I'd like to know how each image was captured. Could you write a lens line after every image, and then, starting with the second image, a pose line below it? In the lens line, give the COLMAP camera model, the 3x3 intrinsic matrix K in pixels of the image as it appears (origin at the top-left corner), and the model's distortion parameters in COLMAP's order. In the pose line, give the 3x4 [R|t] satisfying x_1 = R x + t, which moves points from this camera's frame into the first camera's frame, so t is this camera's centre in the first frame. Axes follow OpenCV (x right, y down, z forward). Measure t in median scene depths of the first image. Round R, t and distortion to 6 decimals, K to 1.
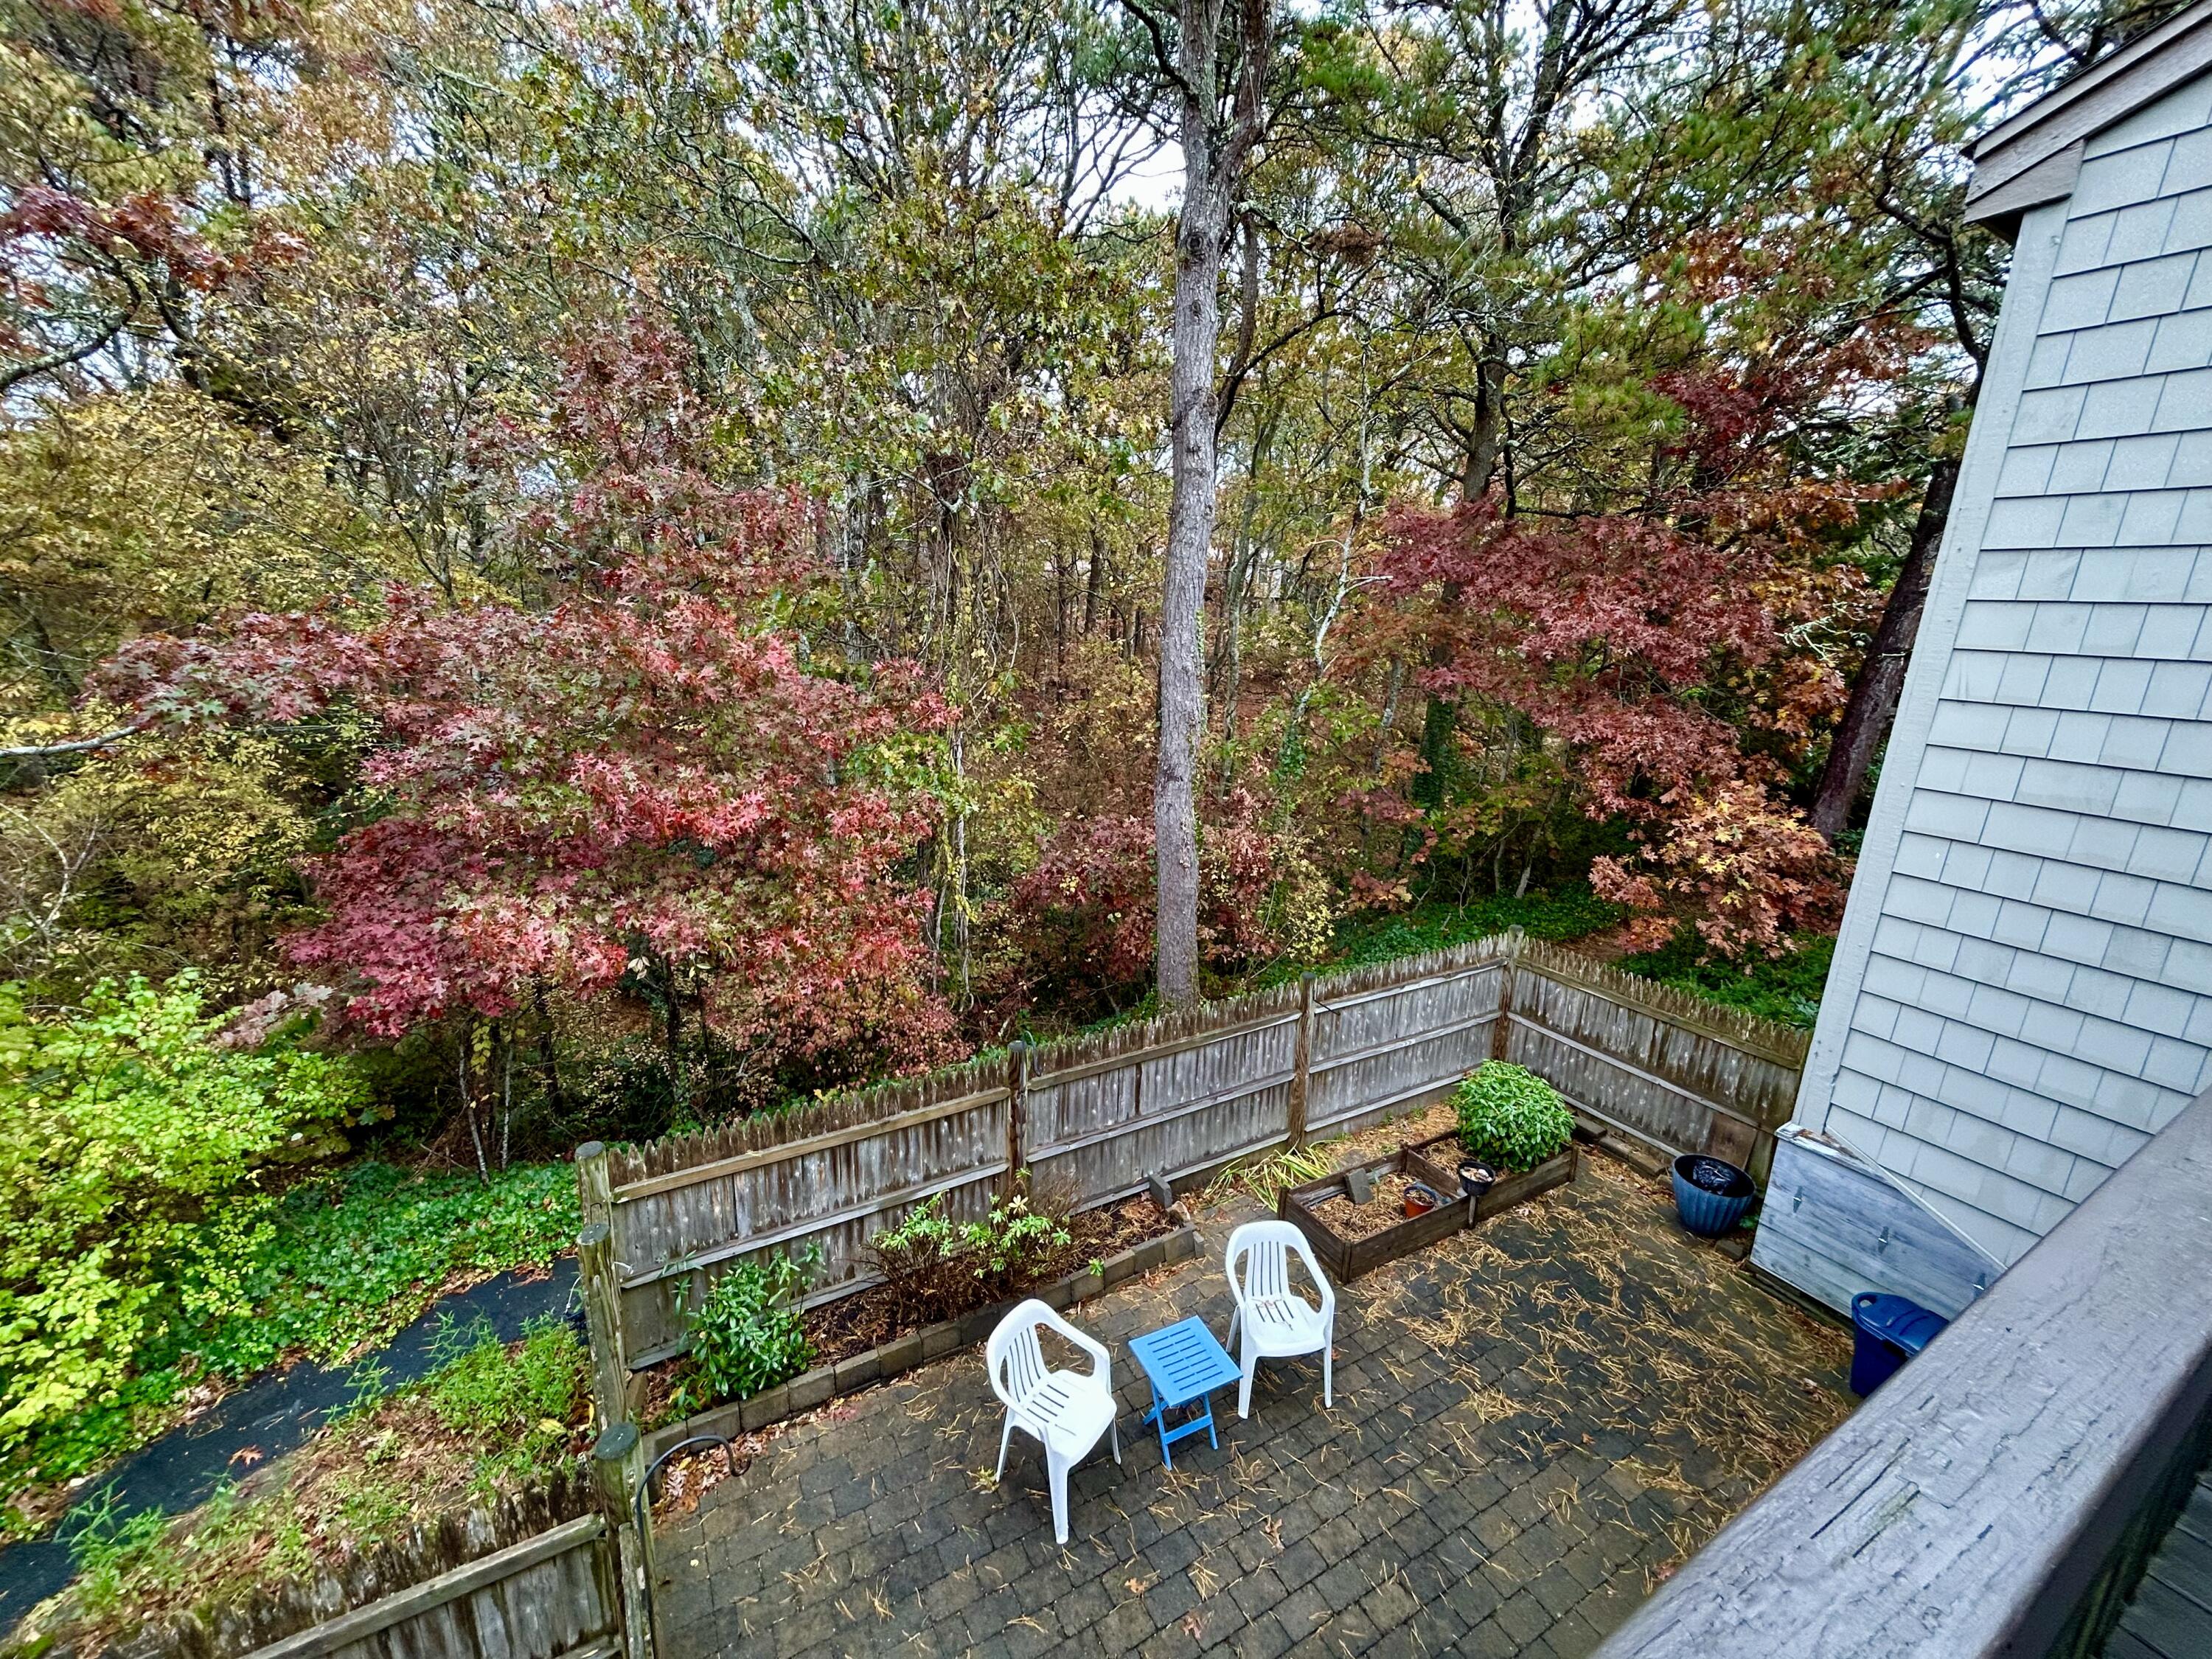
lens RADIAL K [[891.7, 0, 1108.1], [0, 891.7, 823.2], [0, 0, 1]] dist [-0.001054, -0.000421]
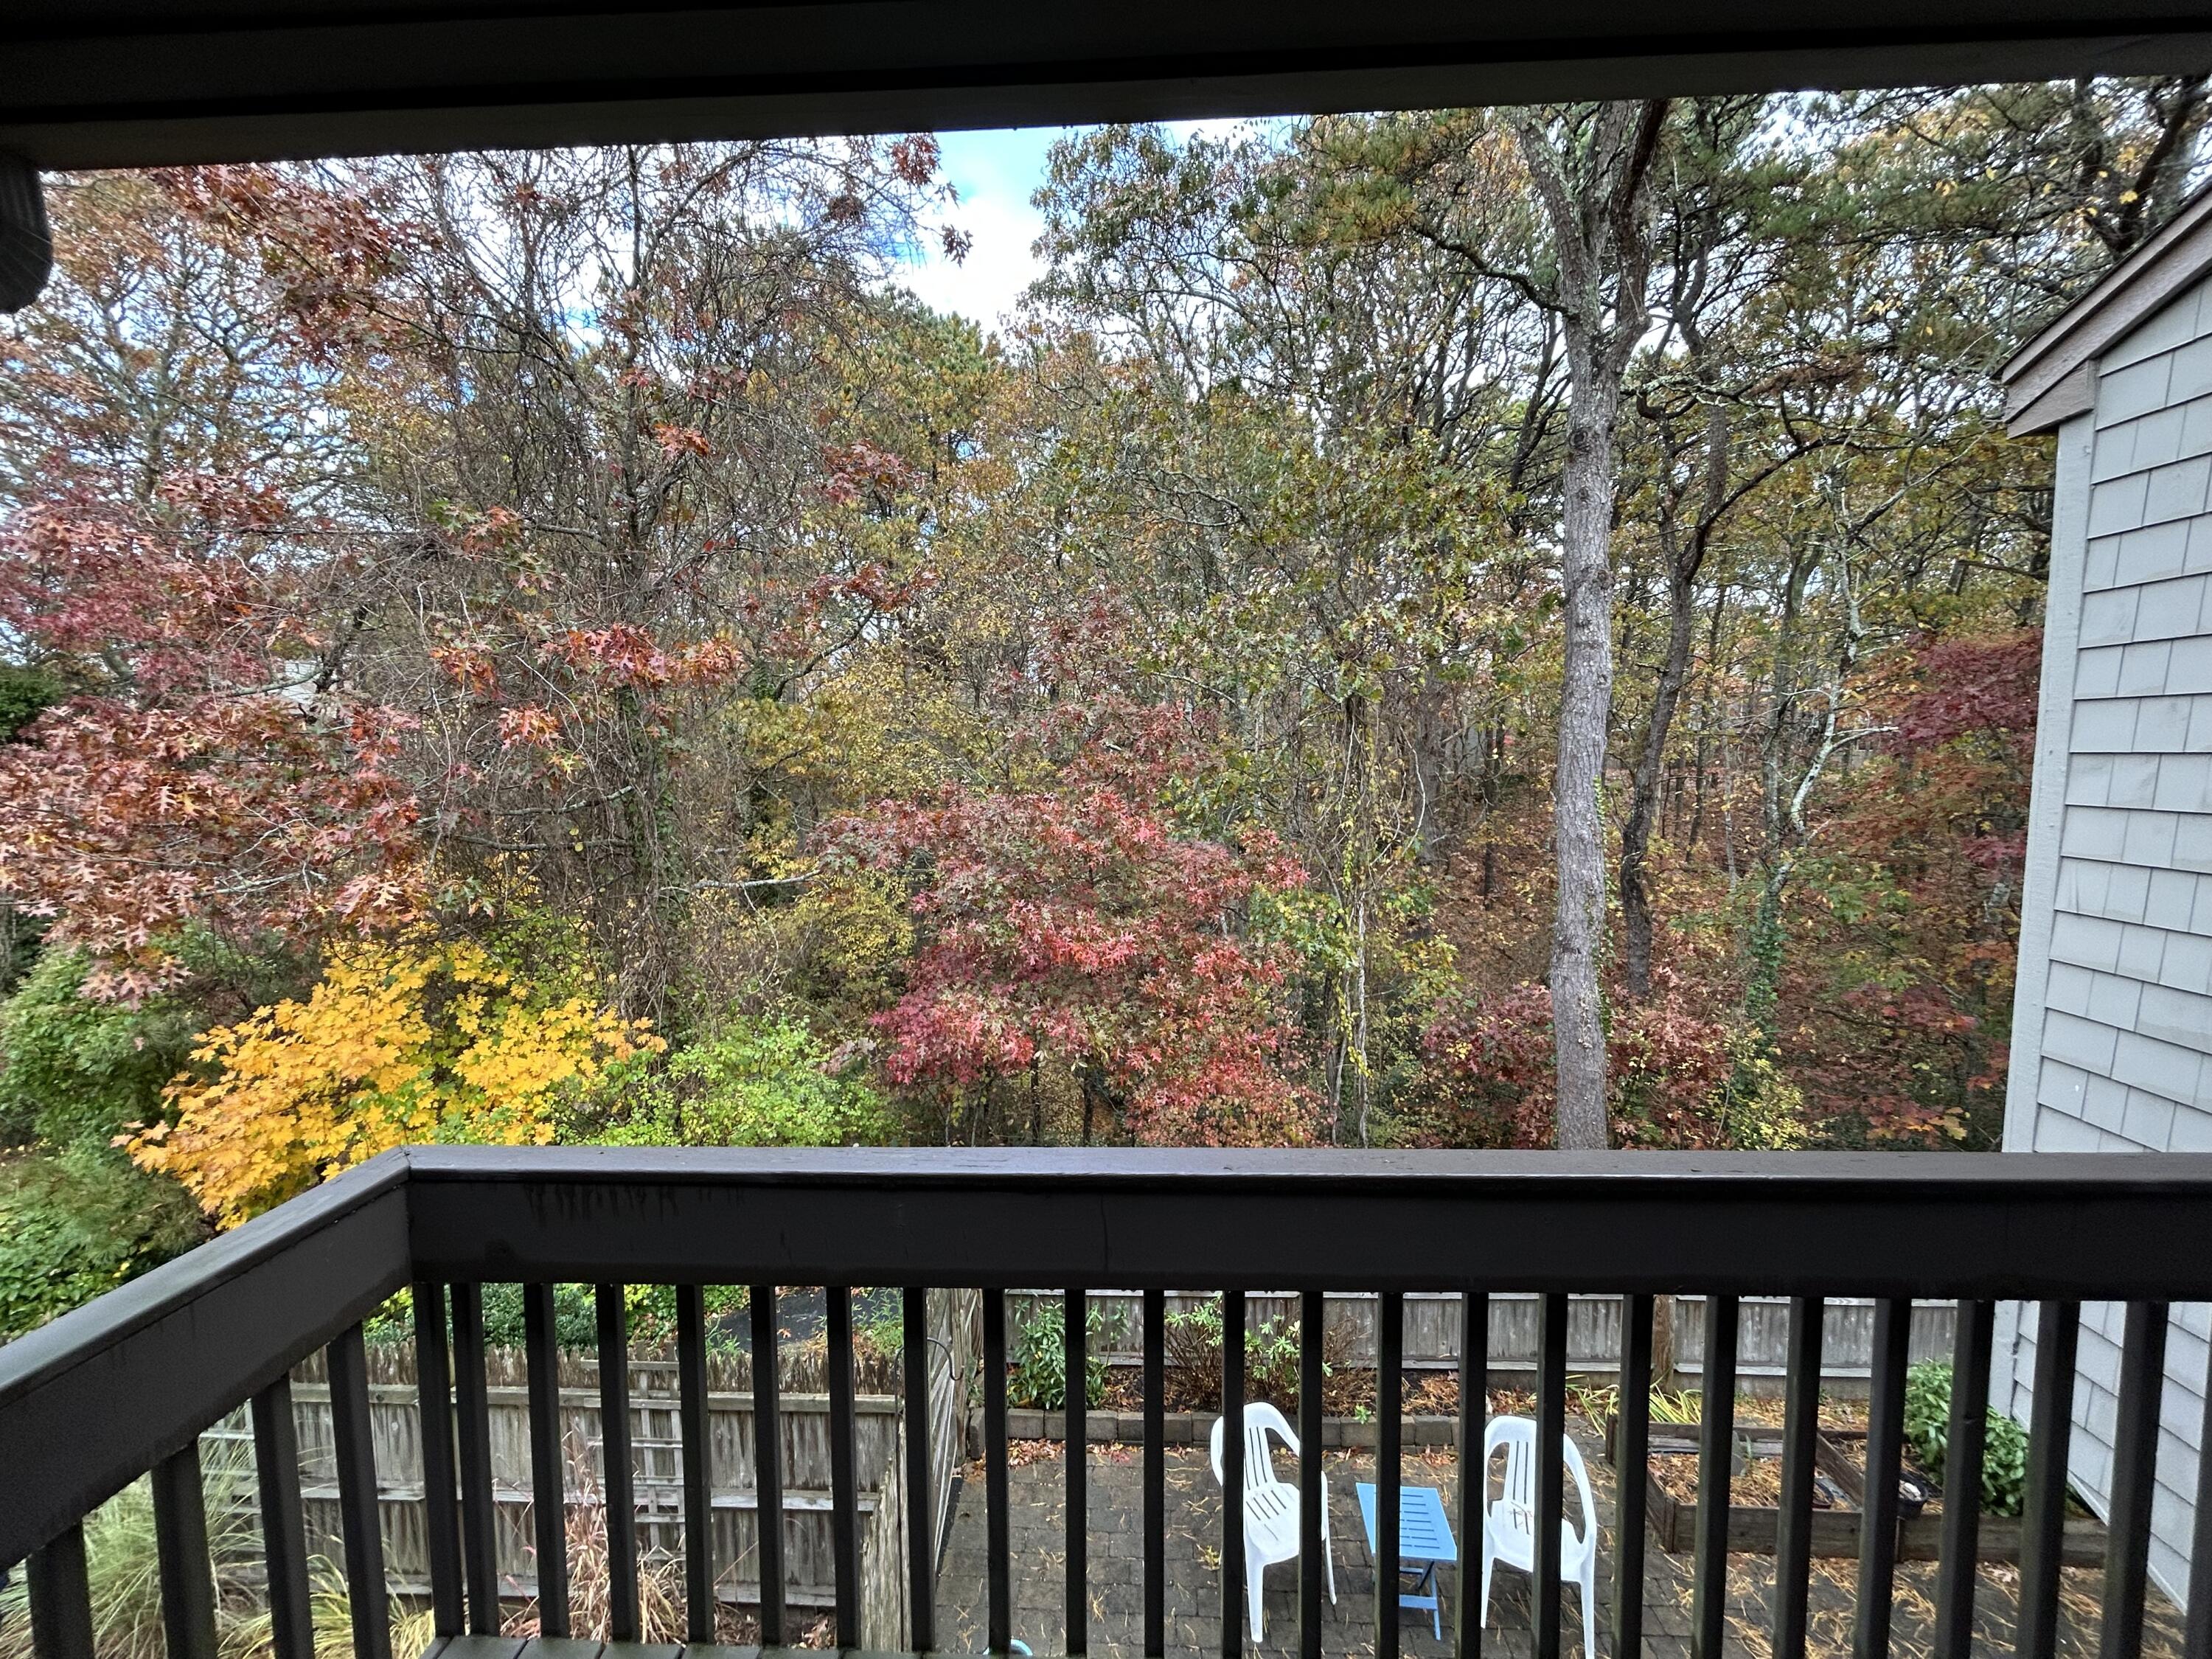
lens RADIAL K [[891.7, 0, 1108.1], [0, 891.7, 823.2], [0, 0, 1]] dist [-0.001054, -0.000421]
pose [[0.845010, 0.000586, -0.534750, 0.251185], [-0.091491, 0.985413, -0.143493, -0.003517], [0.526866, 0.170178, 0.832737, -0.117988]]
